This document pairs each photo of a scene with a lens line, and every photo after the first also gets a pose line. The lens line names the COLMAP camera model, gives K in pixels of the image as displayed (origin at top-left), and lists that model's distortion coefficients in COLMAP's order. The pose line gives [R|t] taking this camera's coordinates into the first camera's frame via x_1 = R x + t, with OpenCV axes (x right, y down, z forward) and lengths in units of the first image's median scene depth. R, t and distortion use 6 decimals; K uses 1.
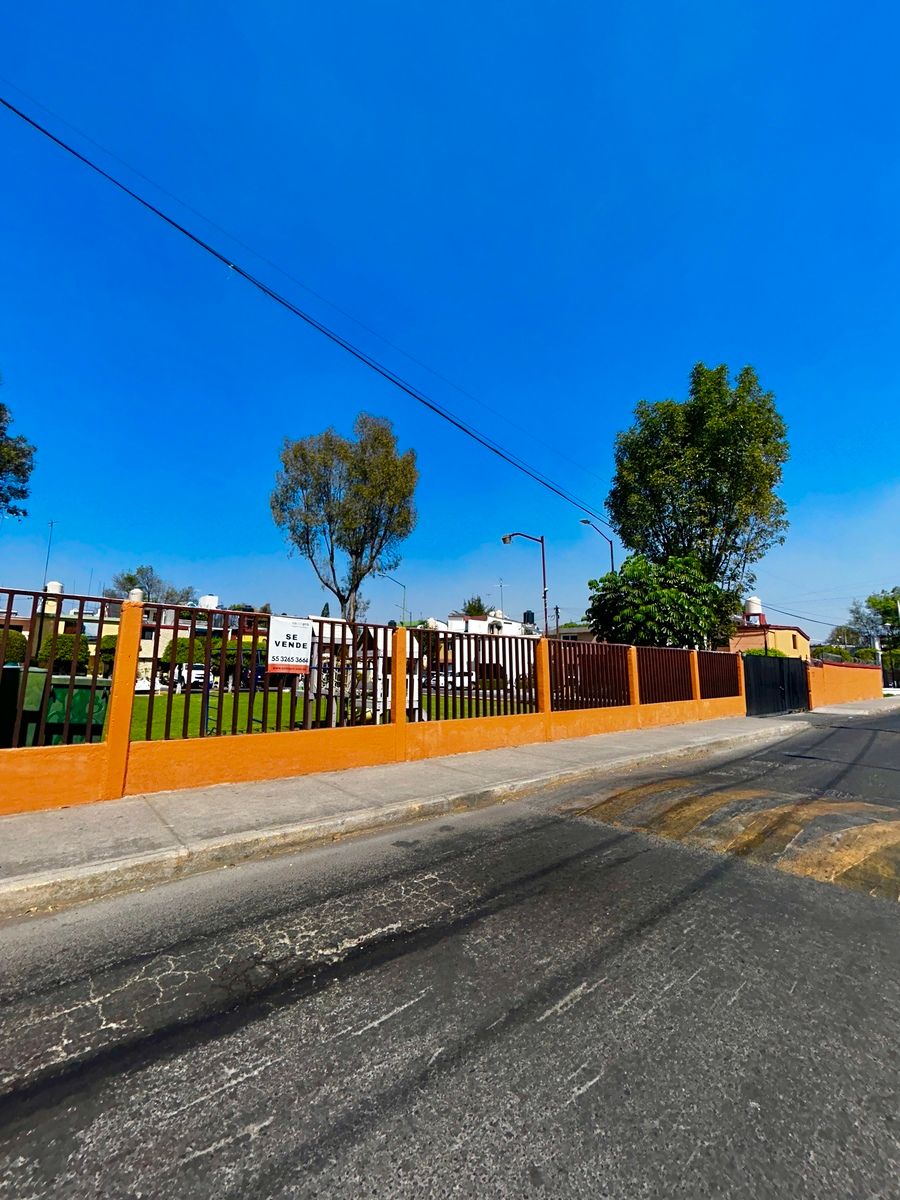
lens RADIAL K [[489.9, 0, 450.0], [0, 489.9, 600.0], [0, 0, 1]] dist [-0.001981, 0.006941]
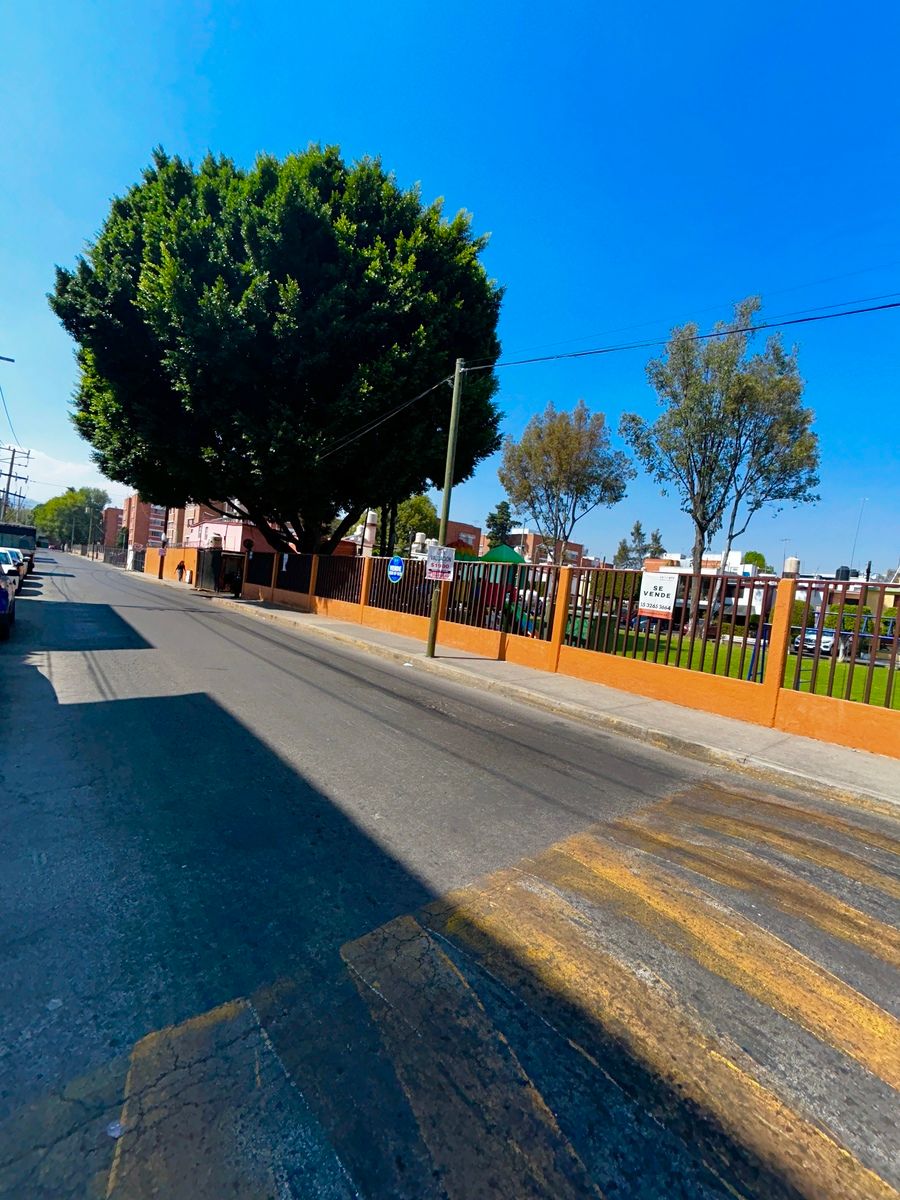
lens RADIAL K [[489.9, 0, 450.0], [0, 489.9, 600.0], [0, 0, 1]] dist [-0.001981, 0.006941]
pose [[-0.017505, 0.004190, -0.999838, 1.421842], [0.036104, 0.999342, 0.003556, 0.125051], [0.999195, -0.036036, -0.017645, 0.757777]]
